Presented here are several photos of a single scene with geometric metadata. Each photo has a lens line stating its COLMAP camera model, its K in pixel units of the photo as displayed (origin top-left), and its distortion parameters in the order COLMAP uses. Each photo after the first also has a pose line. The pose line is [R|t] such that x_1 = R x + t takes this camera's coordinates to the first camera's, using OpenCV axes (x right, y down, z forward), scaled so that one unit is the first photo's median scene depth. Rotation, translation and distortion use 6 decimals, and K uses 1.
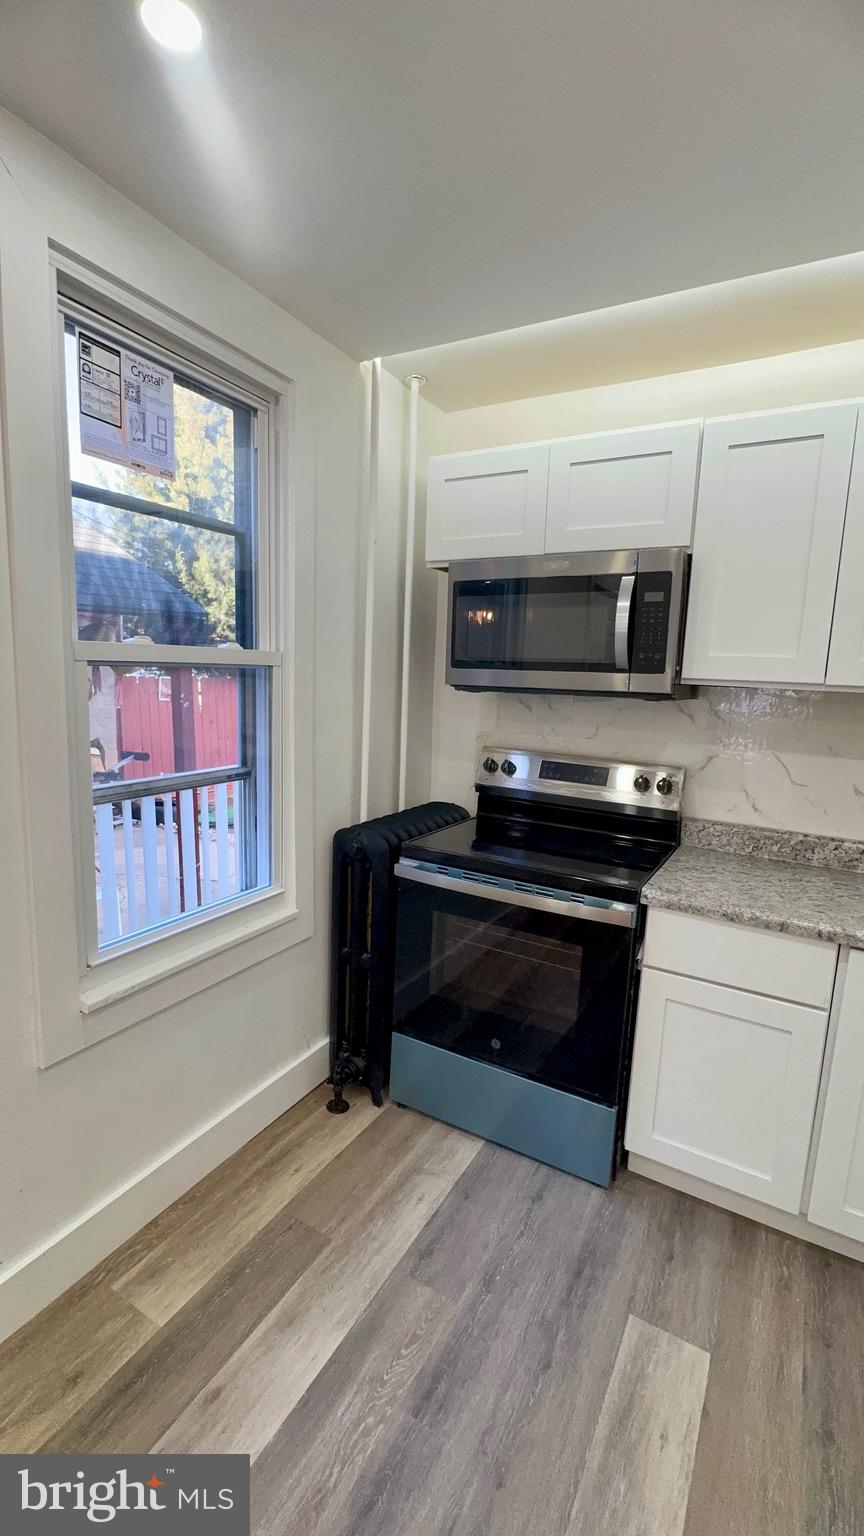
lens RADIAL K [[666.7, 0, 431.3], [0, 666.7, 768.4], [0, 0, 1]] dist [-0.002839, 0.000362]
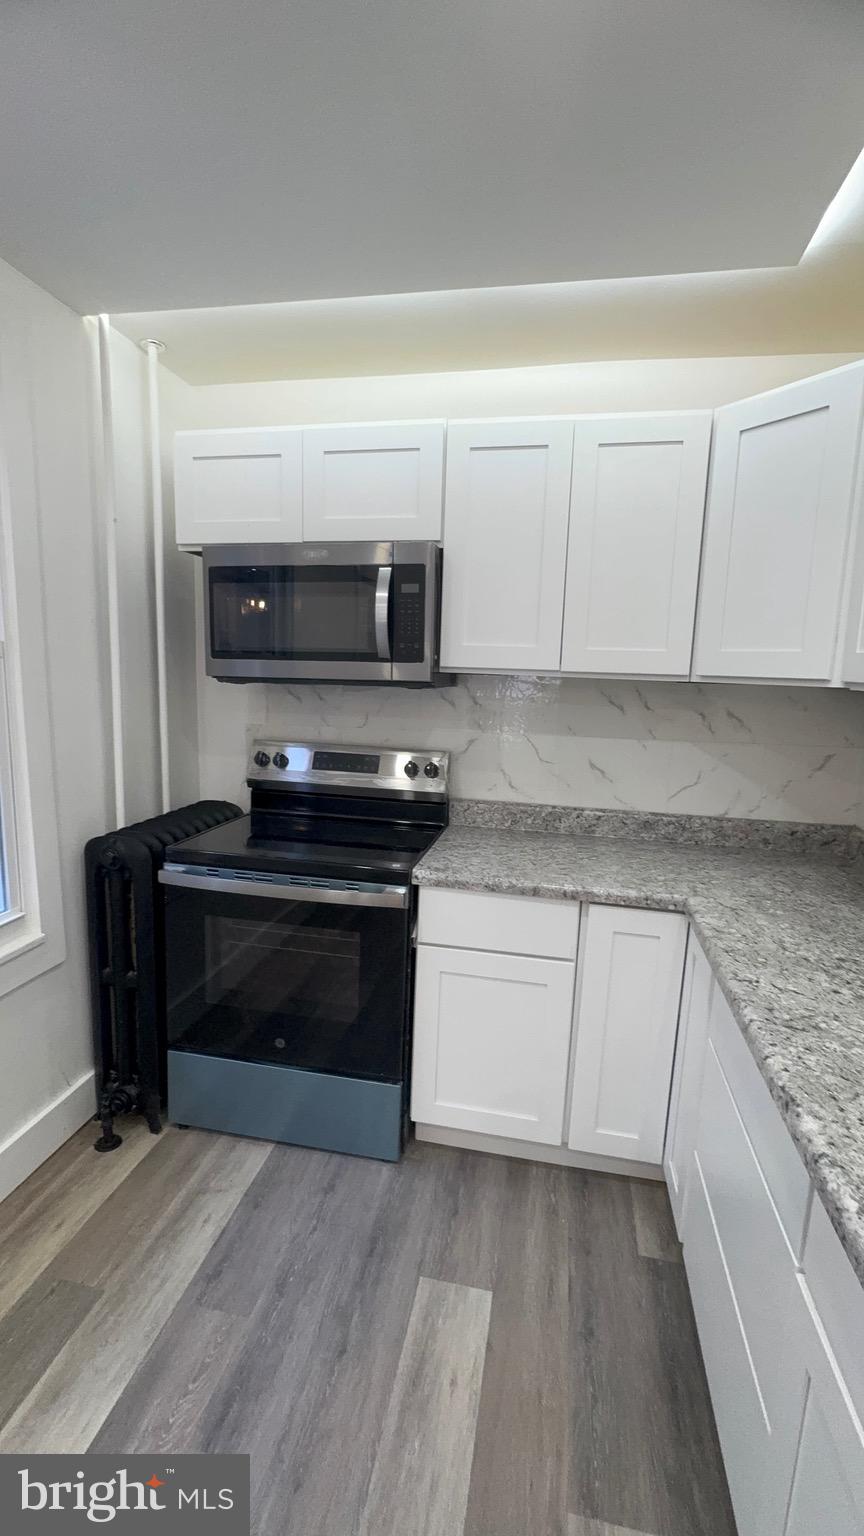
lens RADIAL K [[666.7, 0, 431.5], [0, 666.7, 768.7], [0, 0, 1]] dist [-0.002839, 0.000362]
pose [[0.949143, -0.056303, 0.309771, 0.028683], [0.052144, 0.998404, 0.021696, 0.001628], [-0.310498, -0.004440, 0.950564, 0.003776]]
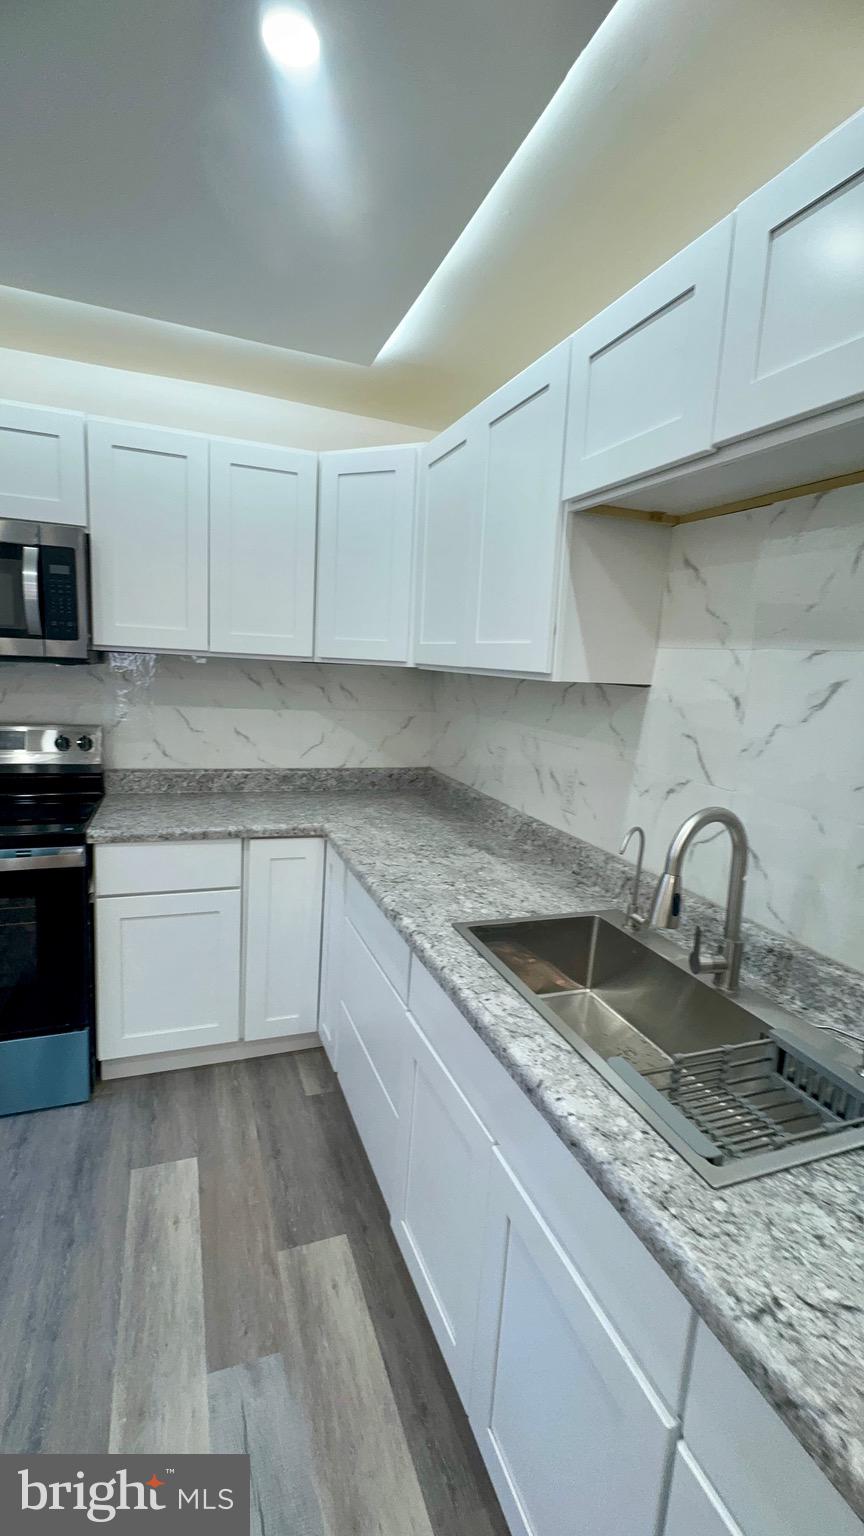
lens RADIAL K [[666.7, 0, 432.0], [0, 666.7, 766.9], [0, 0, 1]] dist [-0.002839, 0.000362]
pose [[0.634639, -0.121940, 0.763128, -0.152440], [0.087171, 0.992466, 0.086092, 0.024048], [-0.767877, 0.011886, 0.640487, -0.168143]]
